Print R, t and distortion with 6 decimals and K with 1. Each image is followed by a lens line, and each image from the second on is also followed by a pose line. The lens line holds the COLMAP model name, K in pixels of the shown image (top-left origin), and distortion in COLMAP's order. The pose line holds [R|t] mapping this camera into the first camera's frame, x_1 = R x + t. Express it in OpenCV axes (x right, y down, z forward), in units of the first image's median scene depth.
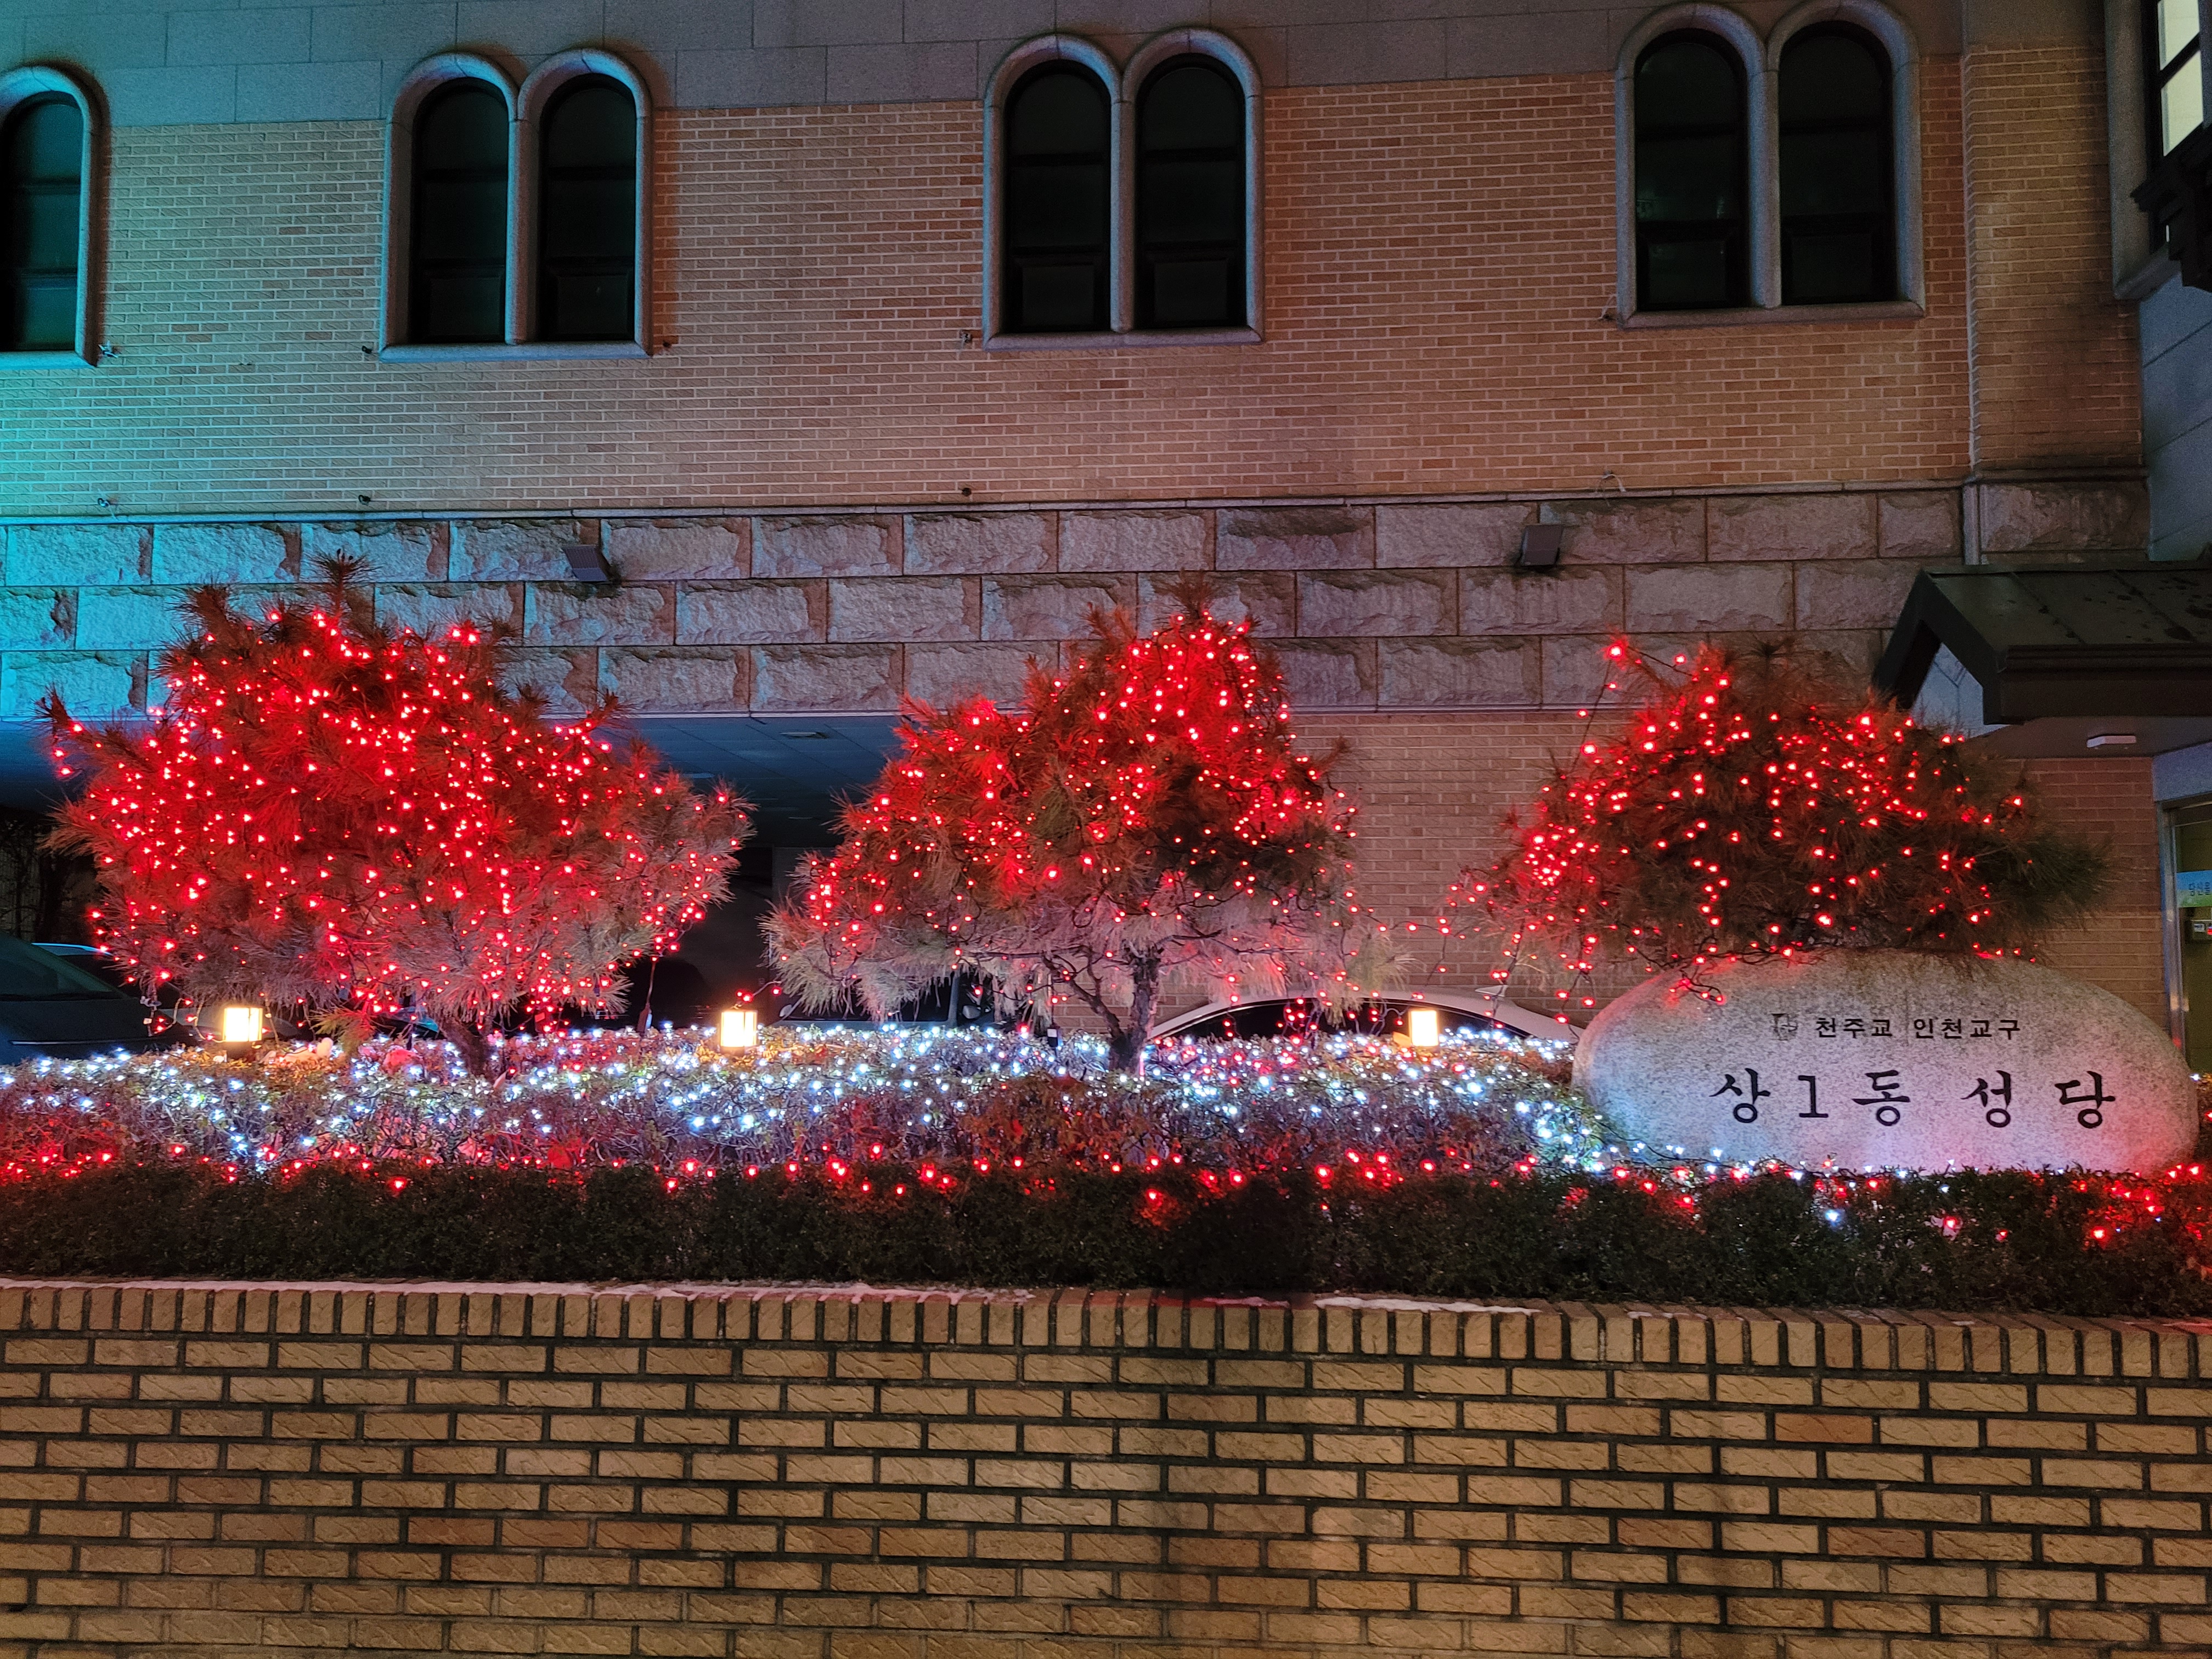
lens RADIAL K [[1605.9, 0, 1109.7], [0, 1605.9, 837.4], [0, 0, 1]] dist [0.061431, -0.048932]
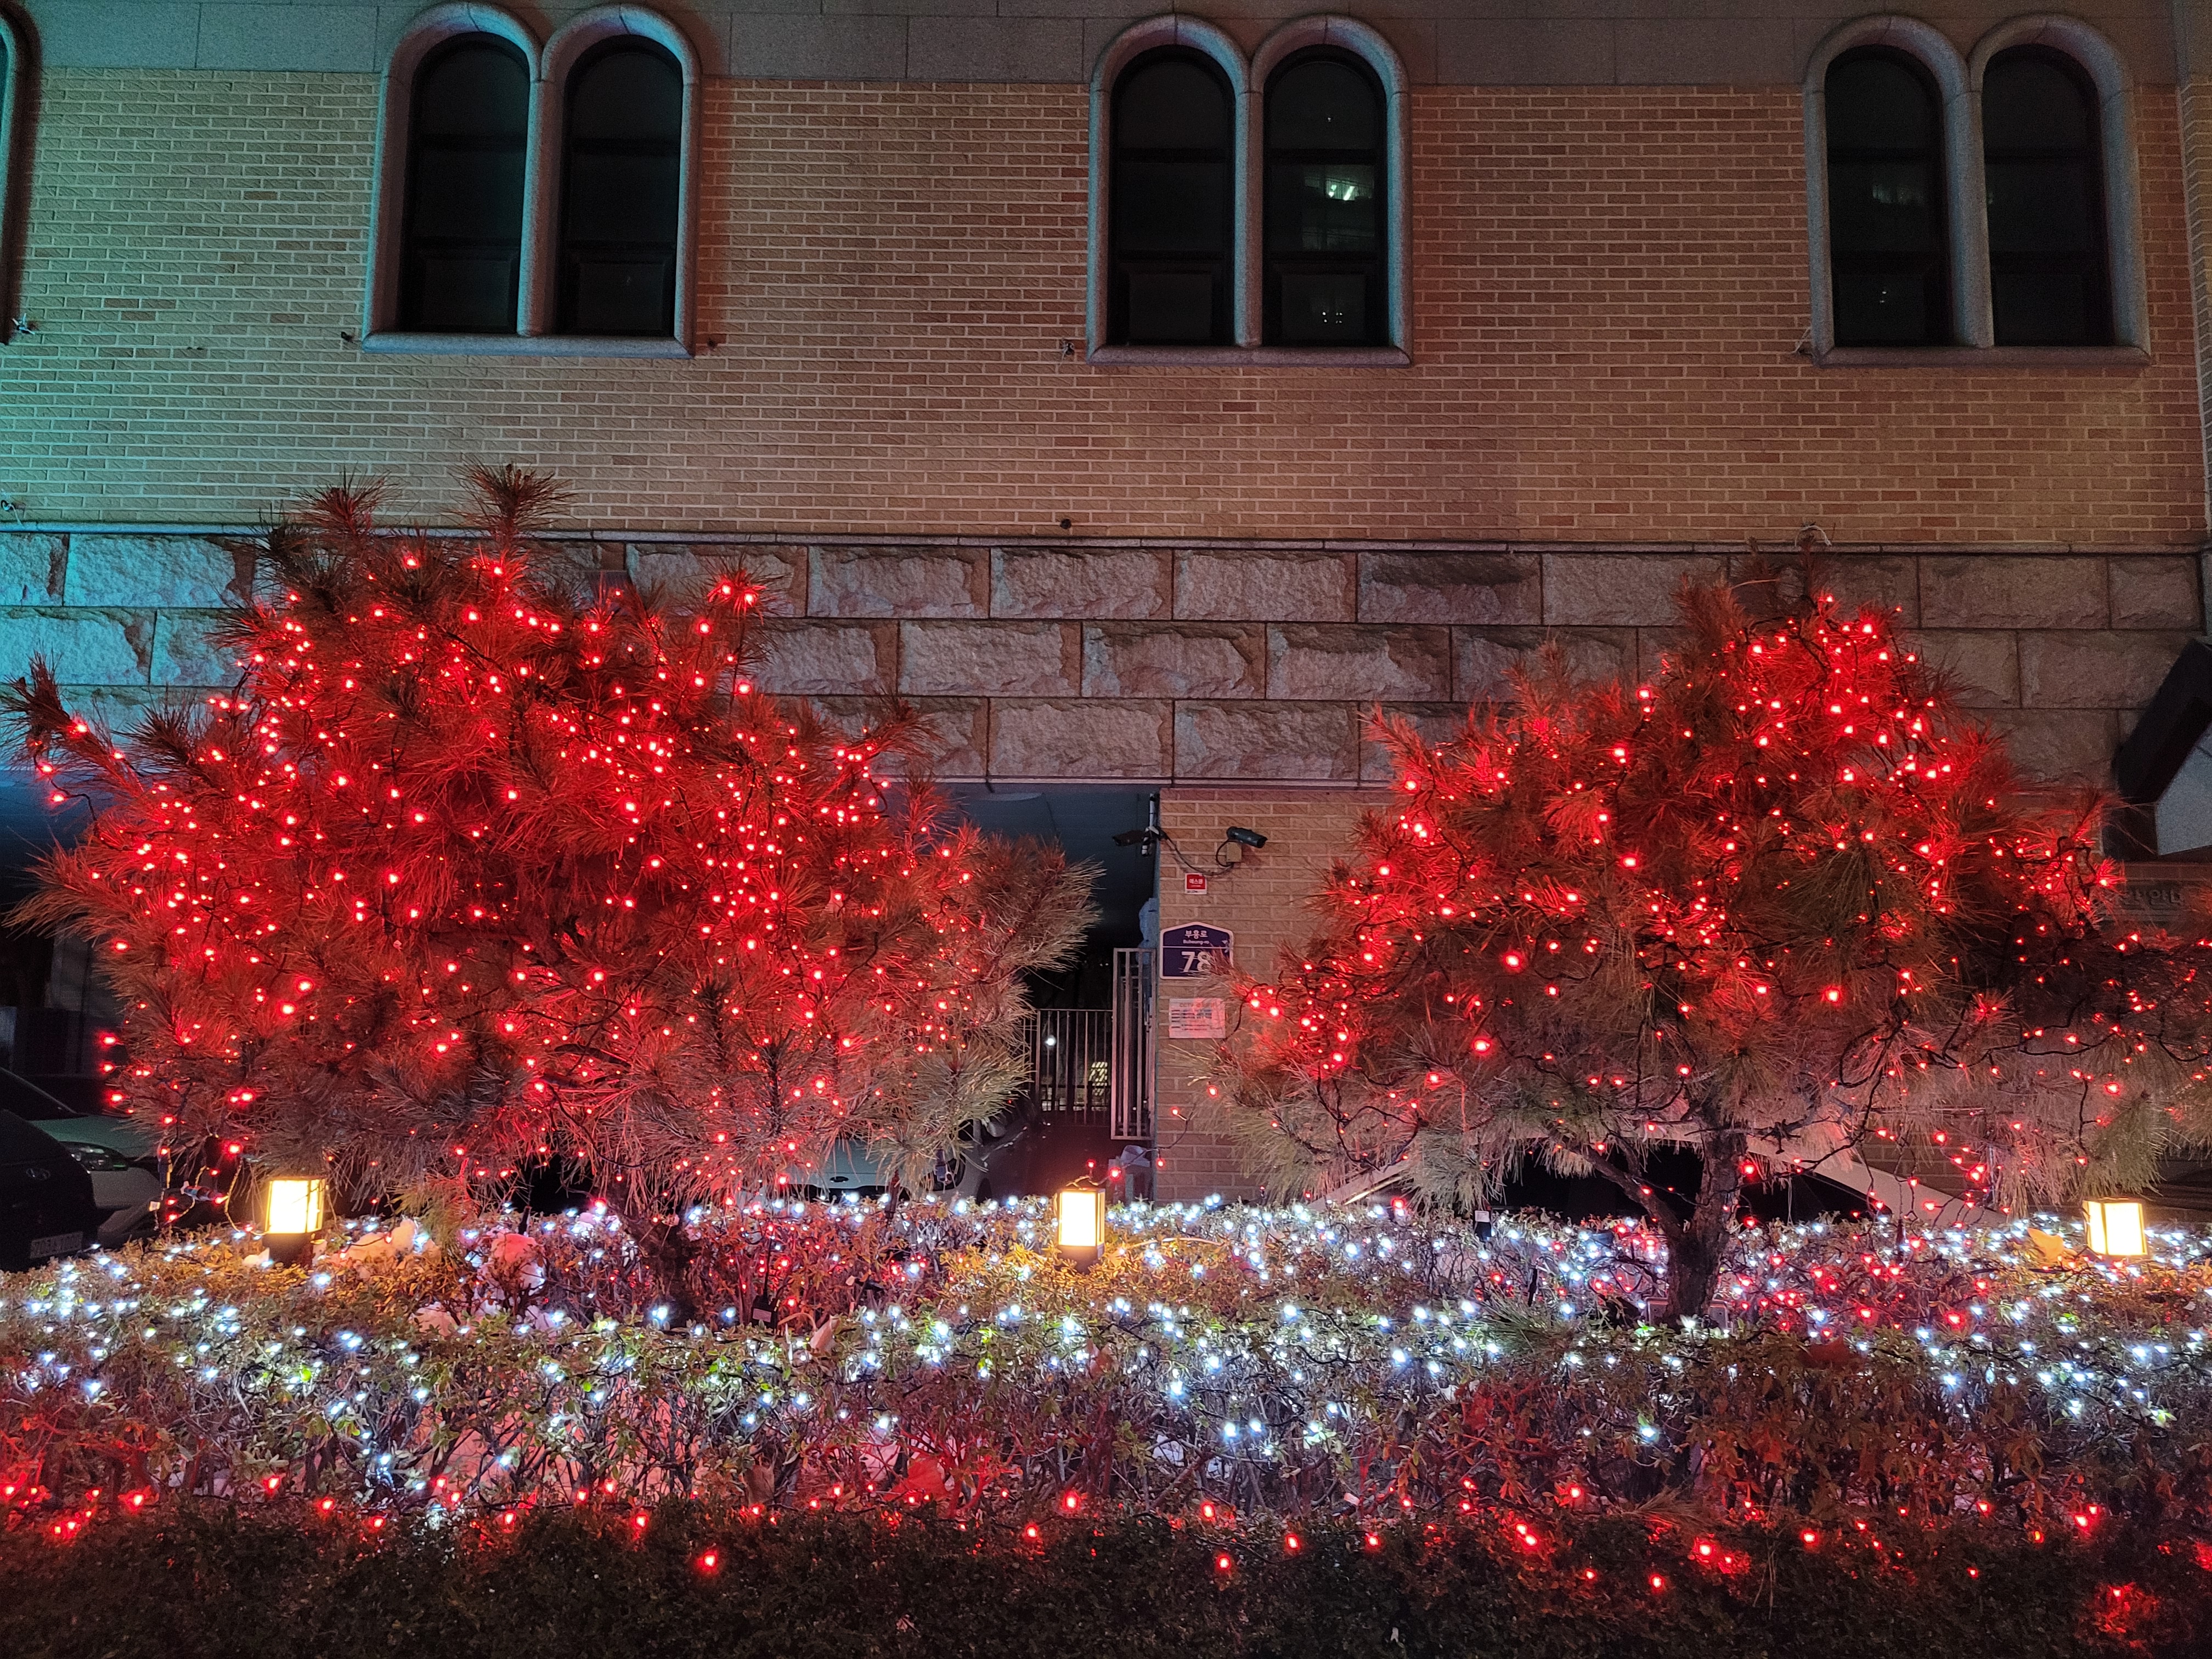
lens RADIAL K [[1605.9, 0, 1109.7], [0, 1605.9, 837.4], [0, 0, 1]] dist [0.061431, -0.048932]
pose [[0.997256, 0.020452, 0.071152, -0.123570], [-0.016309, 0.998165, -0.058321, 0.001286], [-0.072214, 0.057001, 0.995759, 0.156074]]
